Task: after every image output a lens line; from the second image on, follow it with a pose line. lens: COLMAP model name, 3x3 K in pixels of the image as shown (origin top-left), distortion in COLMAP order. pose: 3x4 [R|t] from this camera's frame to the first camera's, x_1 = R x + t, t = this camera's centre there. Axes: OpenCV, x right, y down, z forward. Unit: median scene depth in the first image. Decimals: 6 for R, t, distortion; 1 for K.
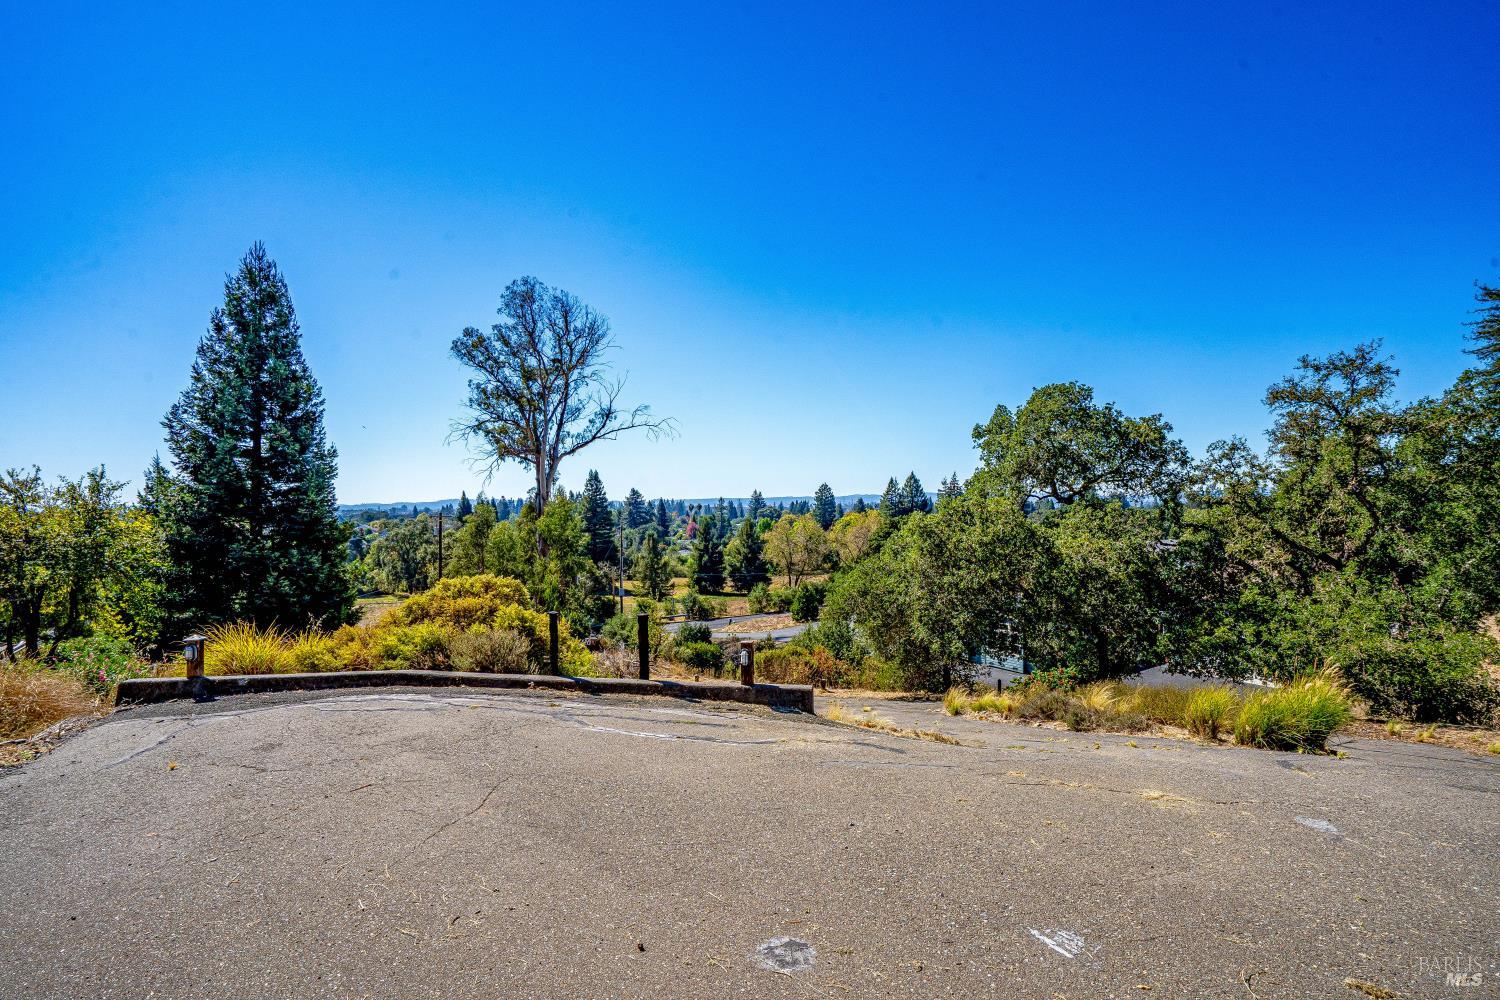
lens RADIAL K [[694.5, 0, 748.9], [0, 694.5, 511.8], [0, 0, 1]] dist [-0.044635, 0.014207]
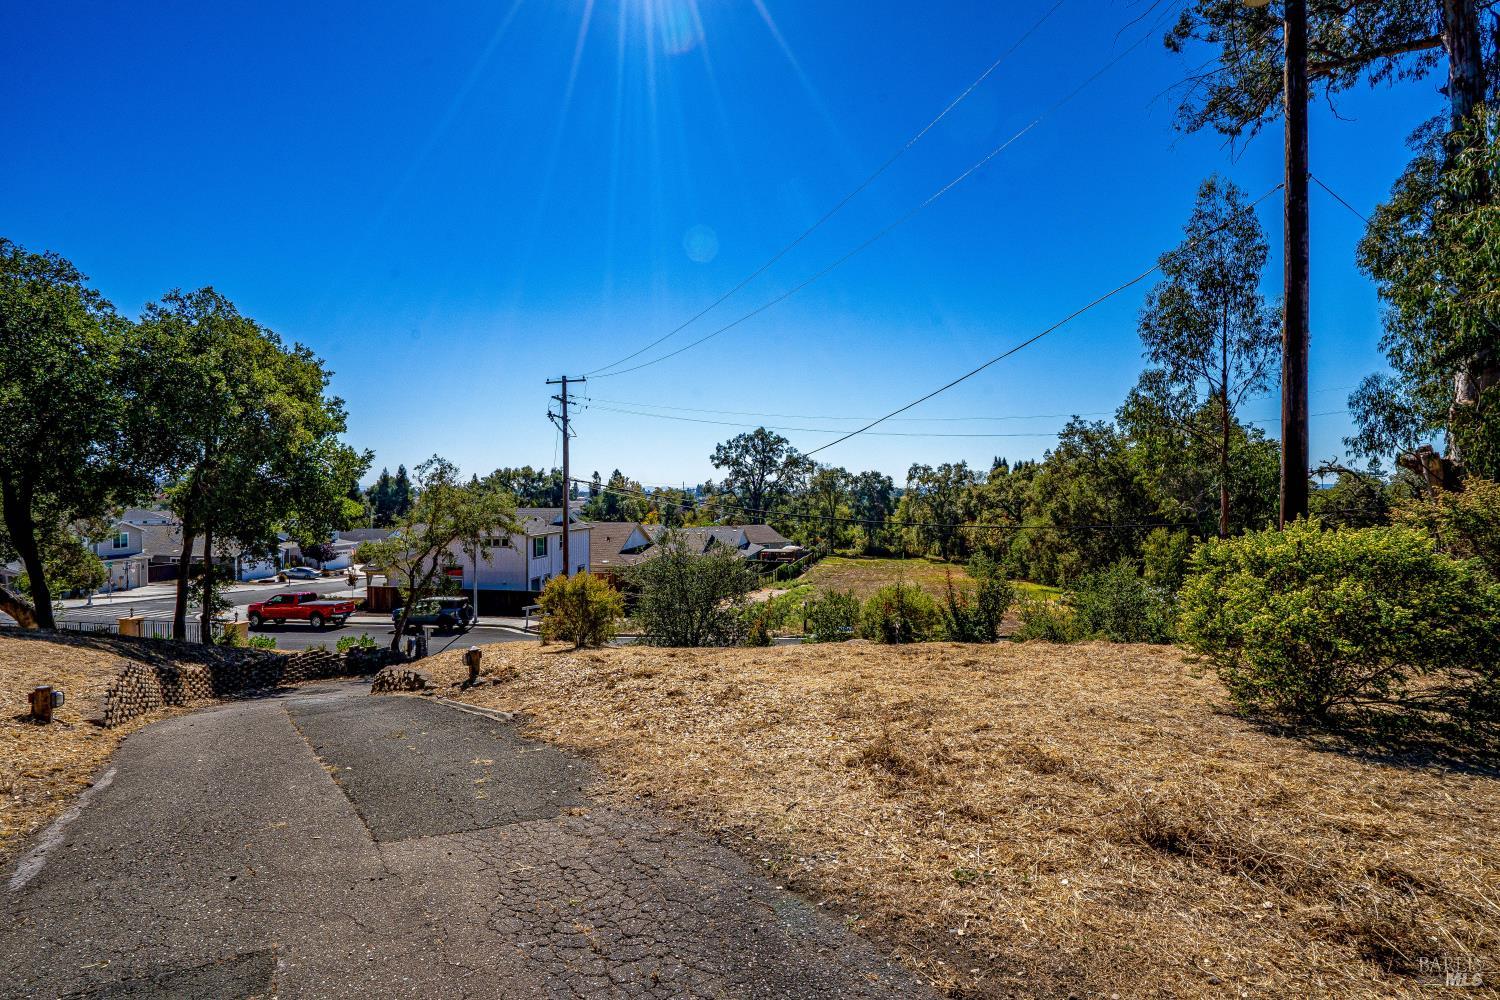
lens RADIAL K [[694.5, 0, 746.3], [0, 694.5, 500.9], [0, 0, 1]] dist [-0.044635, 0.014207]
pose [[0.749243, 0.018559, -0.662035, -0.329939], [-0.016220, 0.999822, 0.009671, 0.118449], [0.662096, 0.003492, 0.749410, 0.606538]]
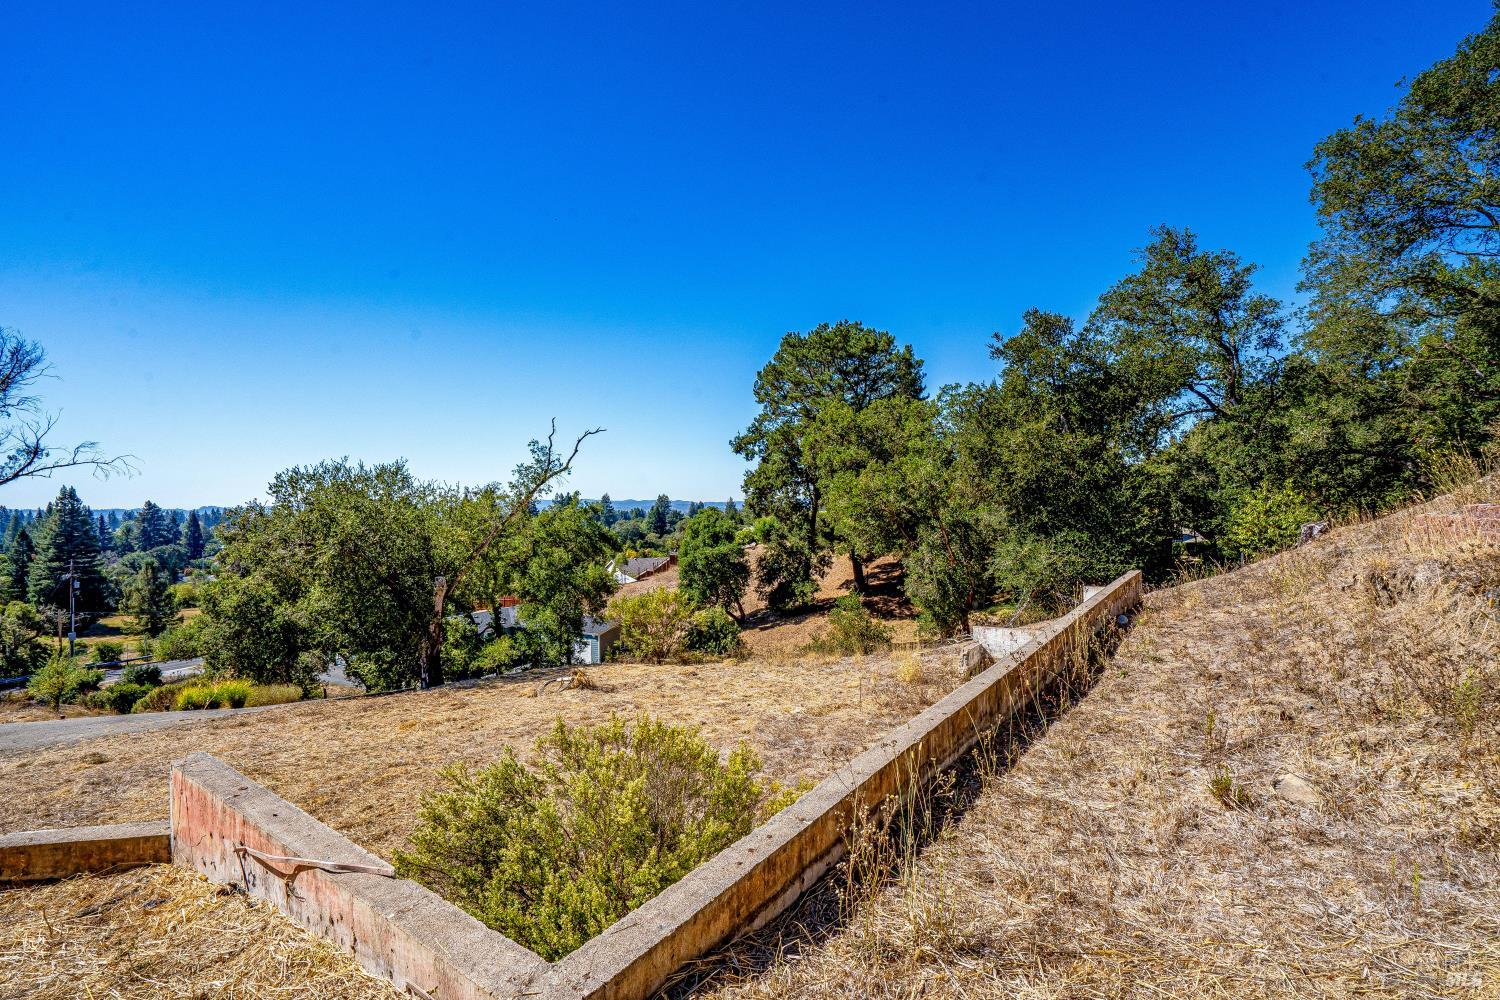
lens RADIAL K [[694.5, 0, 755.7], [0, 694.5, 506.1], [0, 0, 1]] dist [-0.044635, 0.014207]
pose [[0.857846, -0.004970, 0.513883, 0.150294], [0.011332, 0.999893, -0.009248, -0.043064], [-0.513782, 0.013757, 0.857811, -0.255523]]
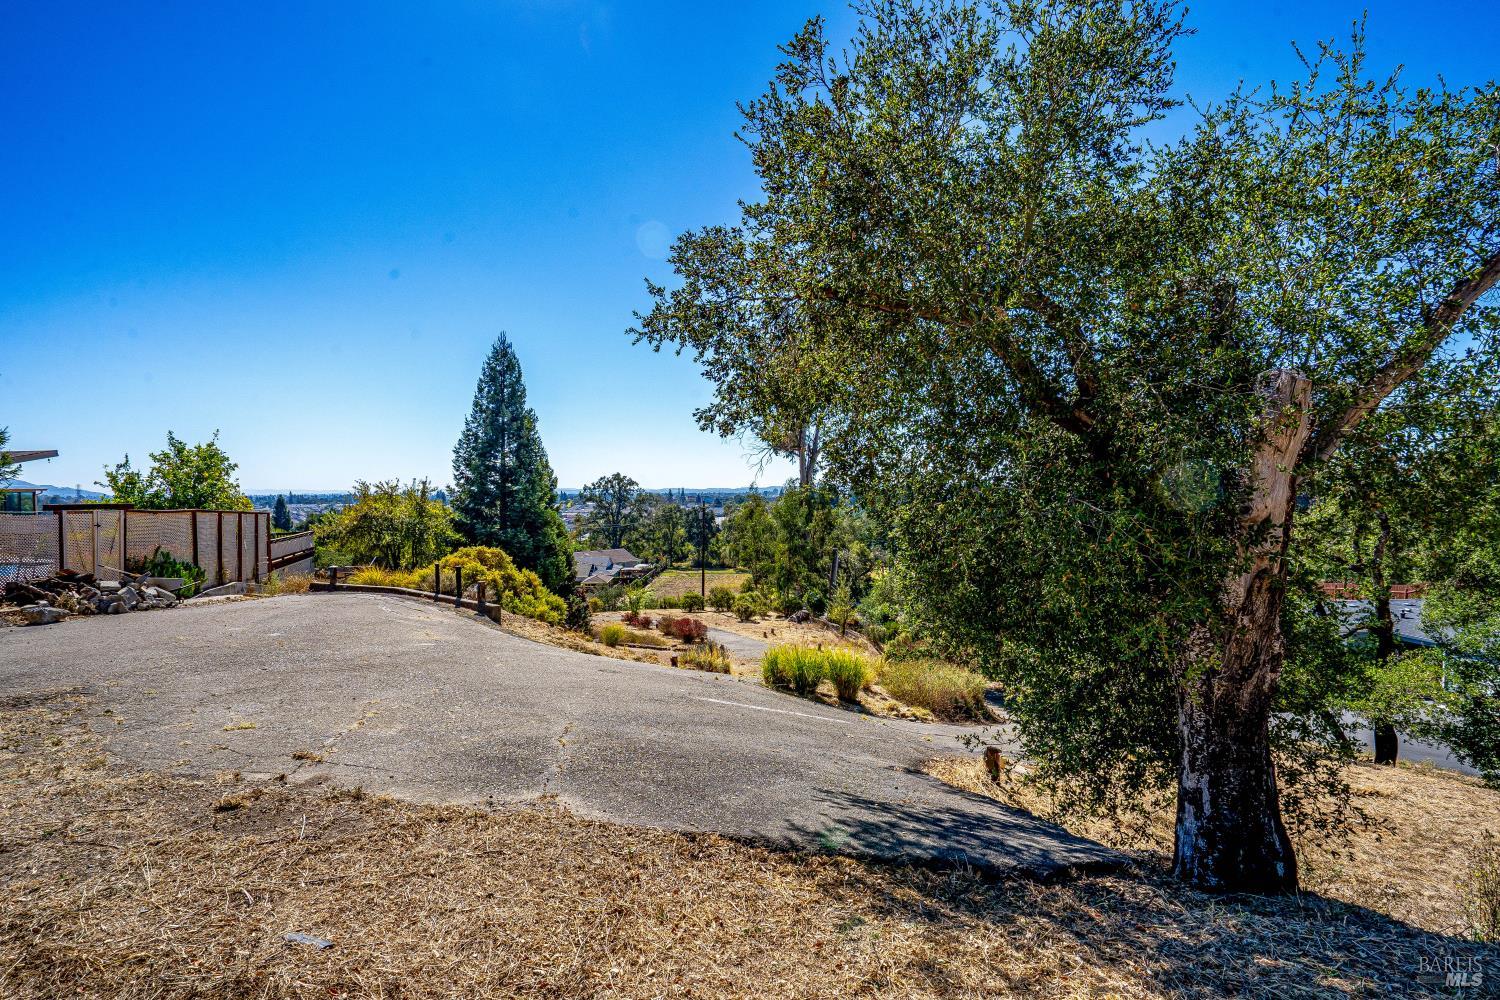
lens RADIAL K [[694.5, 0, 742.1], [0, 694.5, 498.0], [0, 0, 1]] dist [-0.044635, 0.014207]
pose [[0.870038, 0.006030, -0.492948, 0.171101], [-0.004409, 0.999980, 0.004449, -0.007929], [0.492965, -0.001697, 0.870047, -0.034254]]
